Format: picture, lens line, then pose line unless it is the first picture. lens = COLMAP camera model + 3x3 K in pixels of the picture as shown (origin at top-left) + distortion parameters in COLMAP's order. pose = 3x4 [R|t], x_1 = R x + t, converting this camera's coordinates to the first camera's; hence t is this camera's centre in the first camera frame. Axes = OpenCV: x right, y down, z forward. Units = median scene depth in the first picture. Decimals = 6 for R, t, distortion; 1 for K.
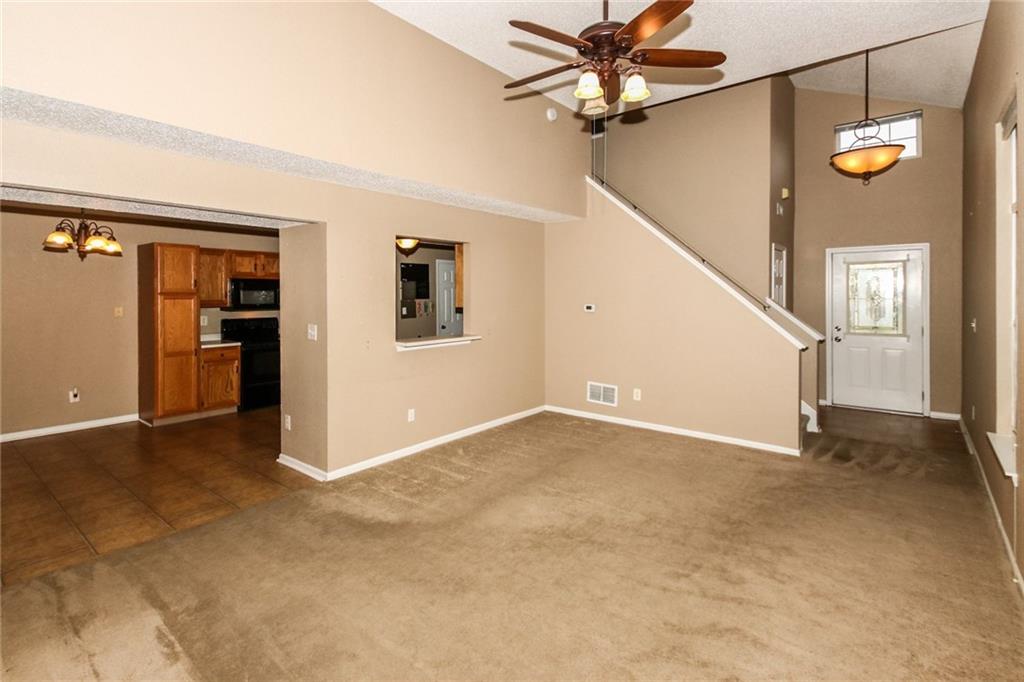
lens RADIAL K [[499.4, 0, 511.1], [0, 499.4, 293.3], [0, 0, 1]] dist [0.001804, 0.000255]
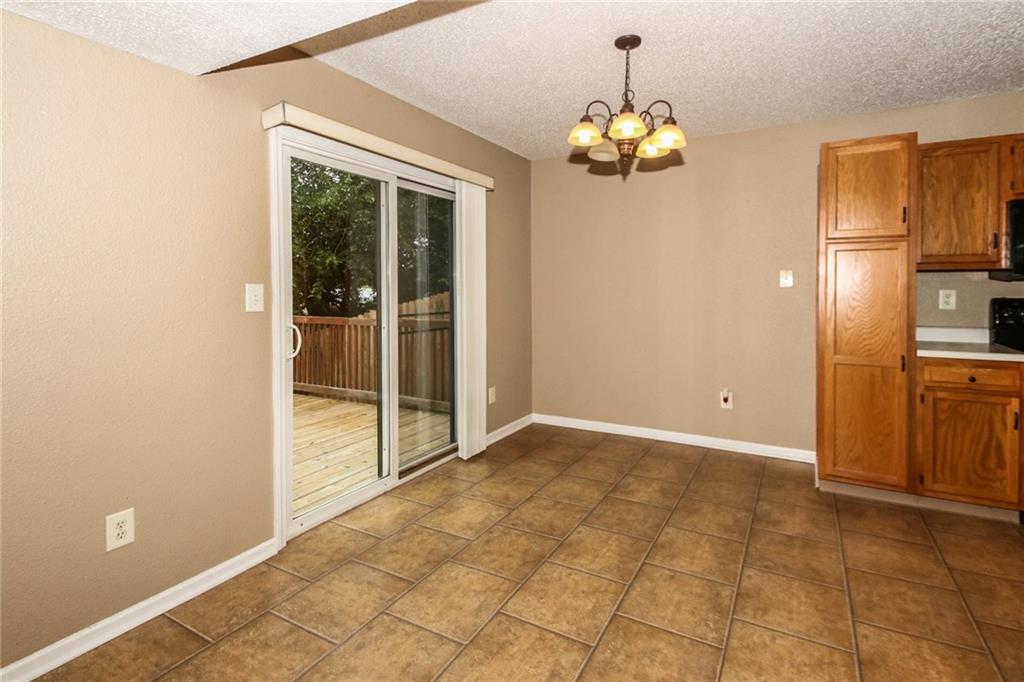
lens RADIAL K [[499.4, 0, 511.1], [0, 499.4, 293.3], [0, 0, 1]] dist [0.001804, 0.000255]
pose [[0.176623, 0.014335, -0.984174, -0.262627], [0.003926, 0.999876, 0.015269, 0.048478], [0.984271, -0.006561, 0.176544, 0.617733]]
